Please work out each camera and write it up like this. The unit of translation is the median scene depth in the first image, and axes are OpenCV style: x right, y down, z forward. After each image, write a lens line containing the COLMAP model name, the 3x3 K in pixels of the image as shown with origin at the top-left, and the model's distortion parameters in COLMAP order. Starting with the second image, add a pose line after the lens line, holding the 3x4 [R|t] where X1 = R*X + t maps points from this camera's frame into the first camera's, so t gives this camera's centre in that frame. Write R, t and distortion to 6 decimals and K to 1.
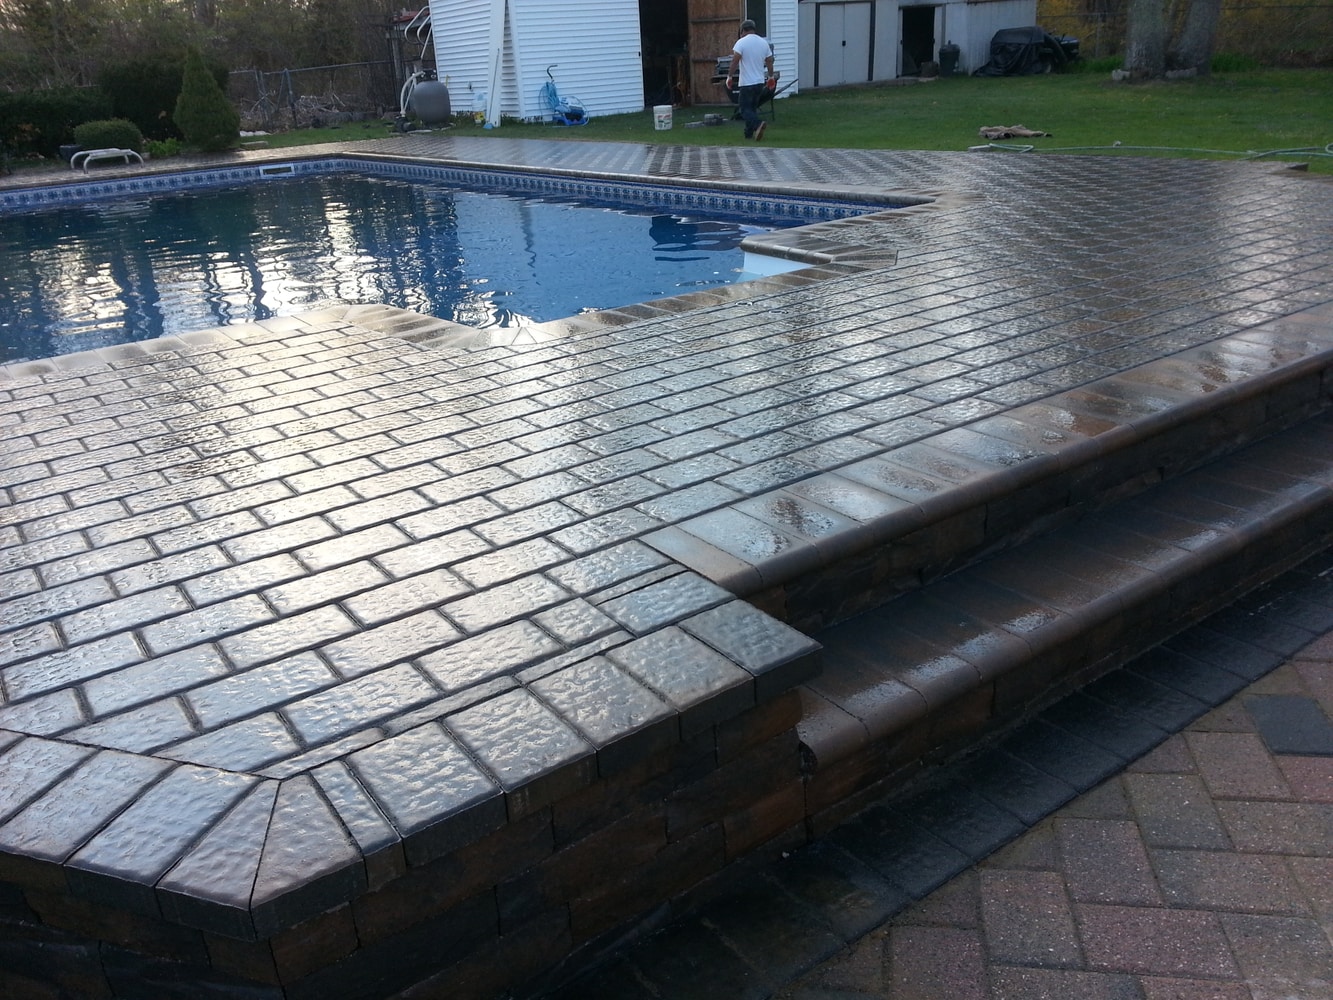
lens RADIAL K [[1078.9, 0, 658.0], [0, 1078.9, 492.3], [0, 0, 1]] dist [0.101049, -0.173709]
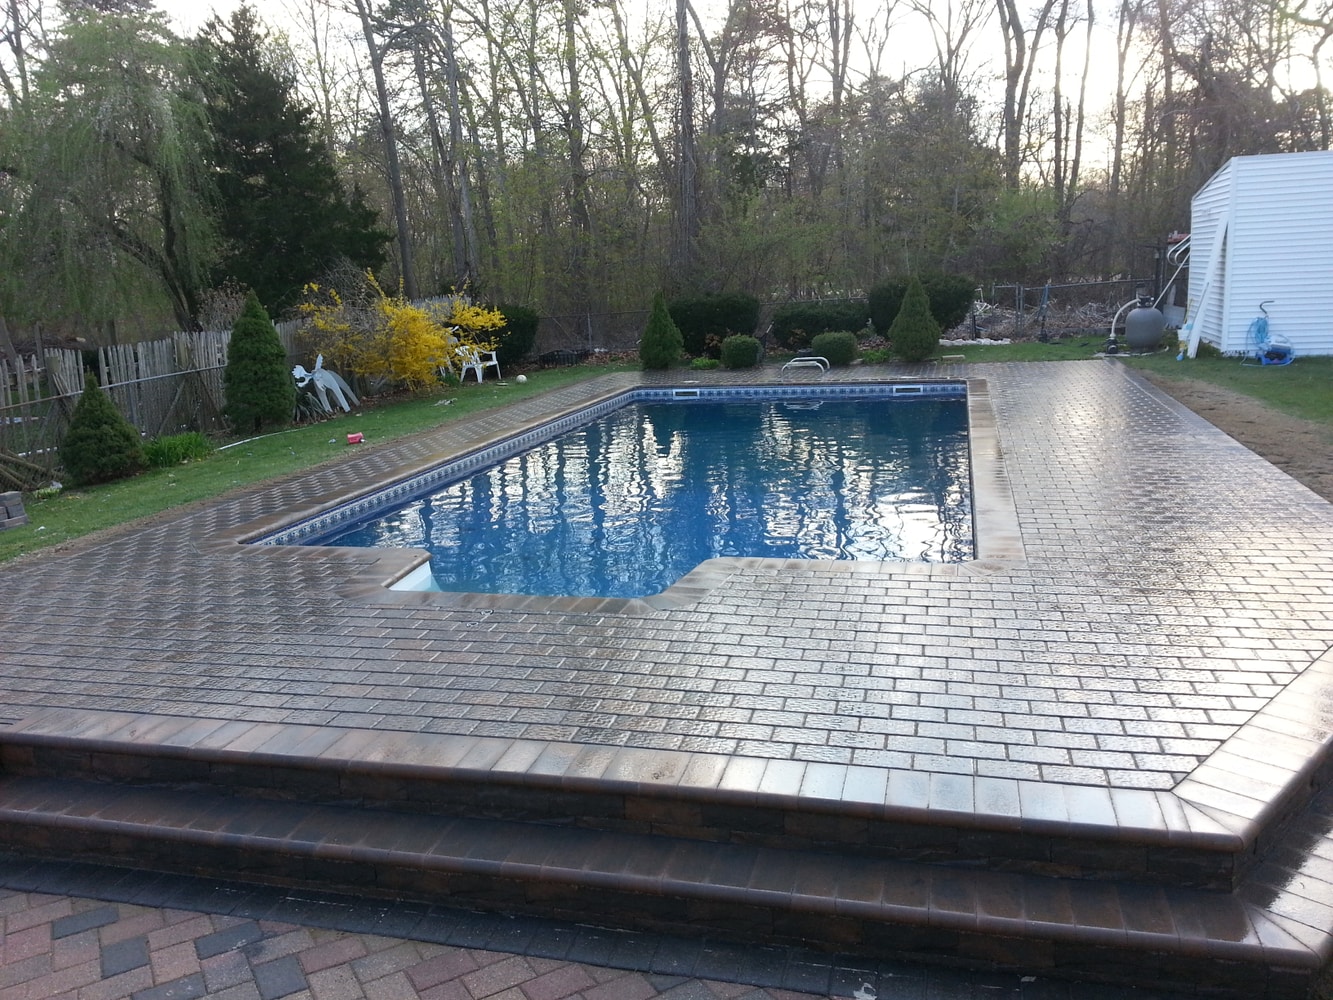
lens RADIAL K [[1078.9, 0, 657.9], [0, 1078.9, 503.0], [0, 0, 1]] dist [0.101049, -0.173709]
pose [[0.639190, 0.193428, -0.744327, 0.929114], [-0.277388, 0.960690, 0.011448, -0.287821], [0.717281, 0.199150, 0.667718, 0.123725]]
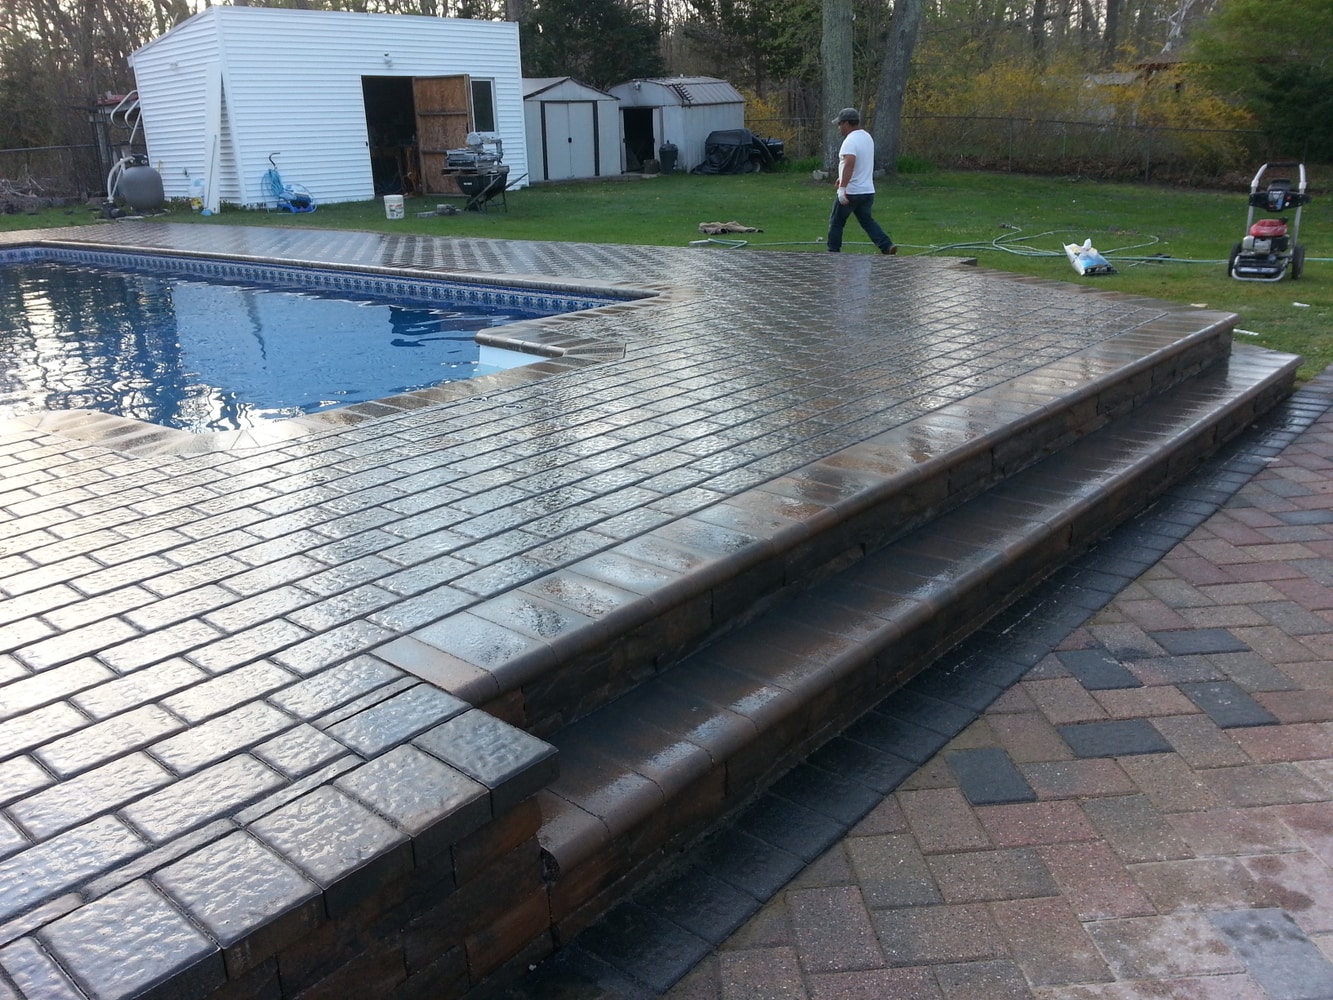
lens RADIAL K [[1078.9, 0, 655.5], [0, 1078.9, 489.6], [0, 0, 1]] dist [0.101049, -0.173709]
pose [[0.973714, -0.046681, 0.222940, 0.008250], [0.063327, 0.995666, -0.068108, -0.008073], [-0.218794, 0.080436, 0.972450, -0.008388]]
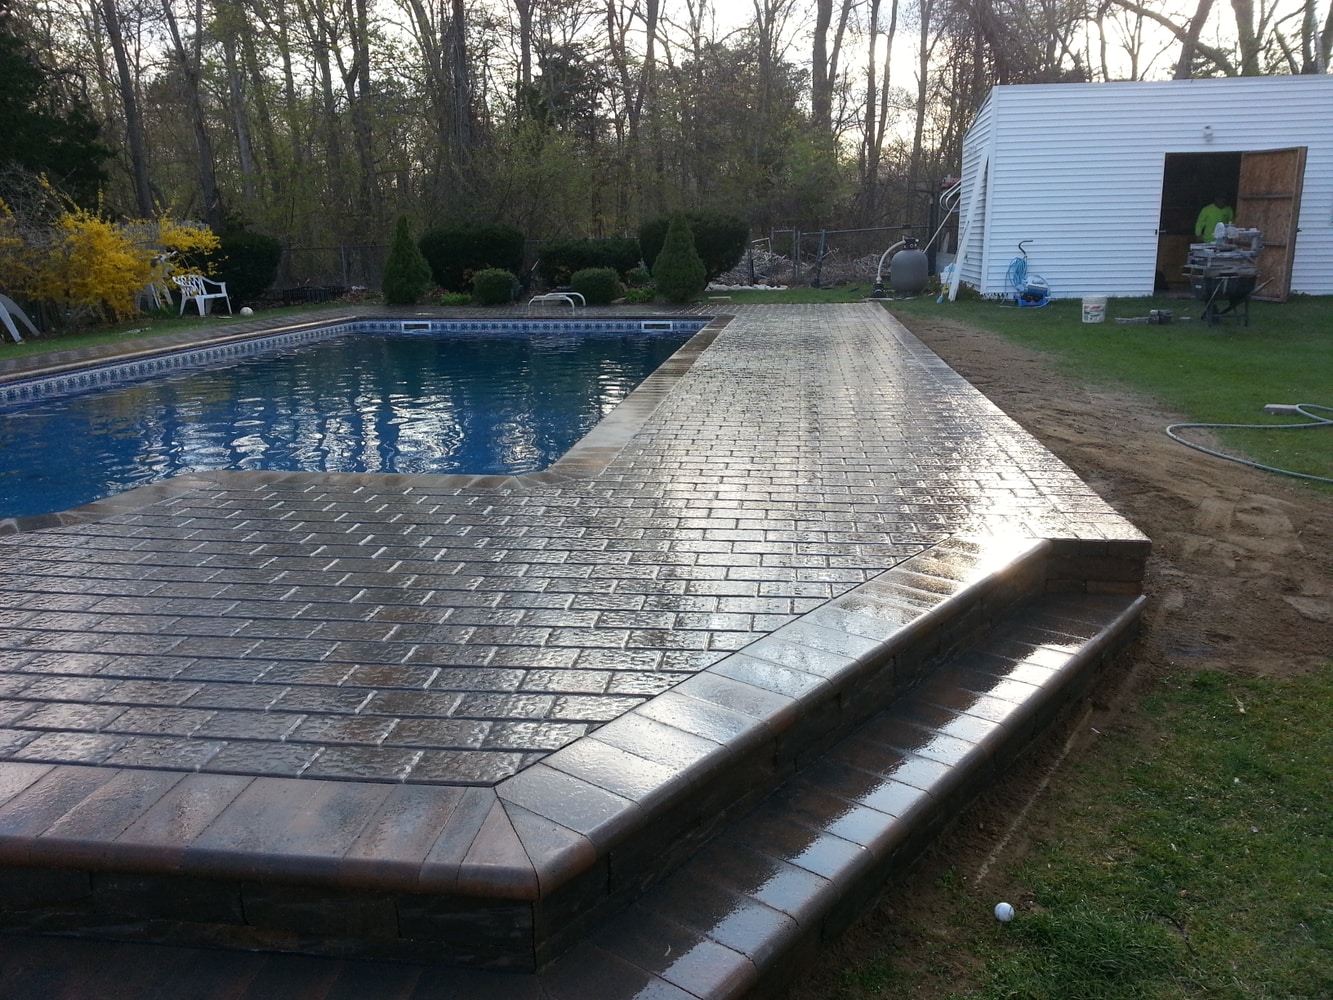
lens RADIAL K [[1078.9, 0, 662.2], [0, 1078.9, 490.0], [0, 0, 1]] dist [0.101049, -0.173709]
pose [[0.736076, 0.204196, -0.645365, 0.939826], [-0.279015, 0.960178, -0.014428, -0.310431], [0.616720, 0.190686, 0.763738, 0.542785]]
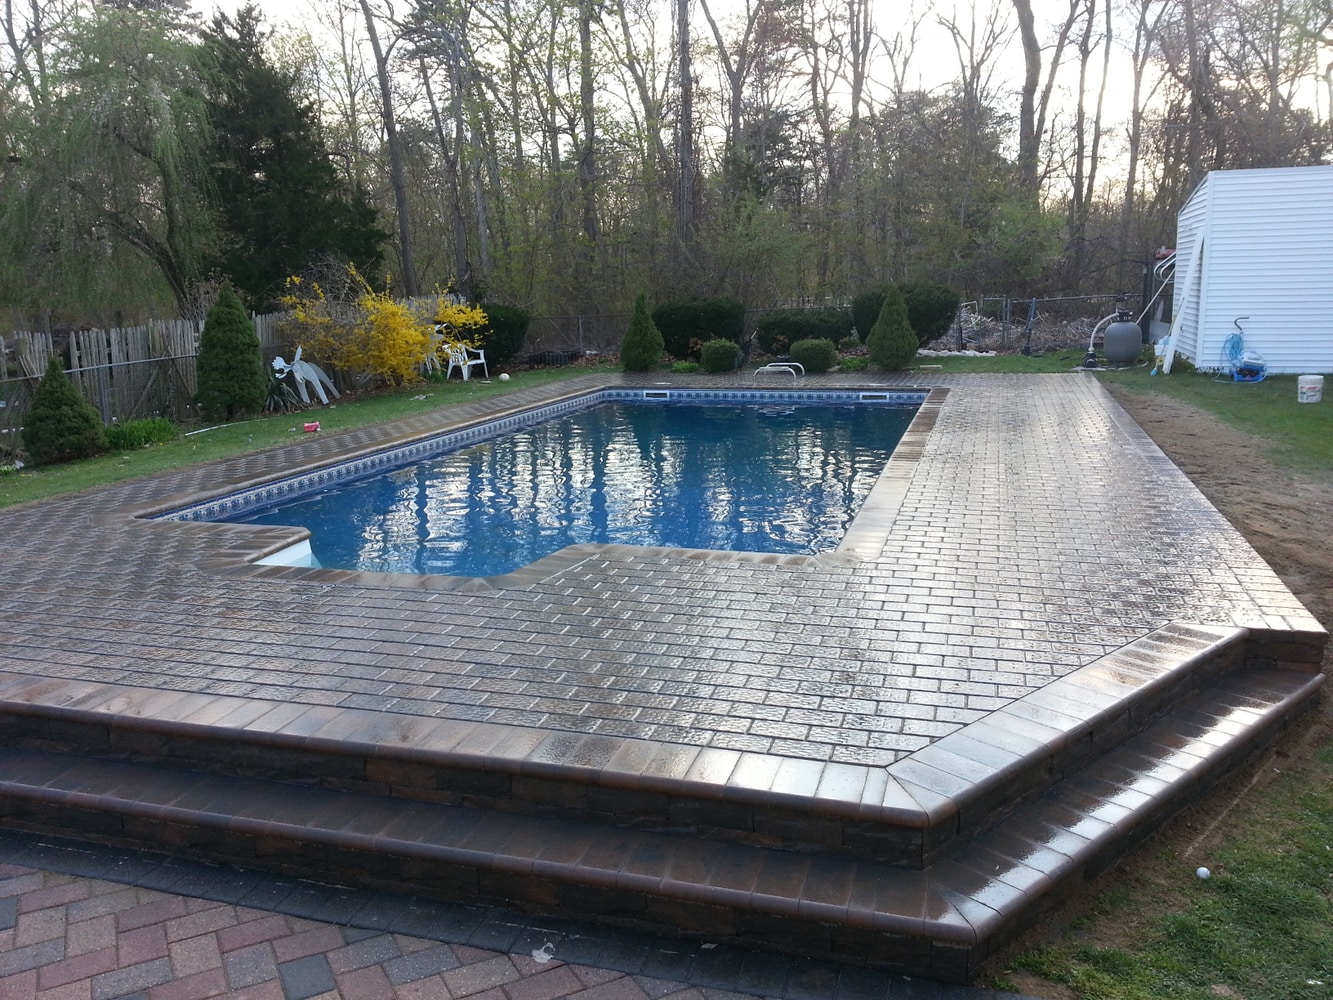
lens RADIAL K [[1078.9, 0, 656.5], [0, 1078.9, 501.6], [0, 0, 1]] dist [0.101049, -0.173709]
pose [[0.609858, 0.205260, -0.765468, 1.056362], [-0.307092, 0.951622, 0.010512, -0.316865], [0.730594, 0.228658, 0.643388, 0.258132]]
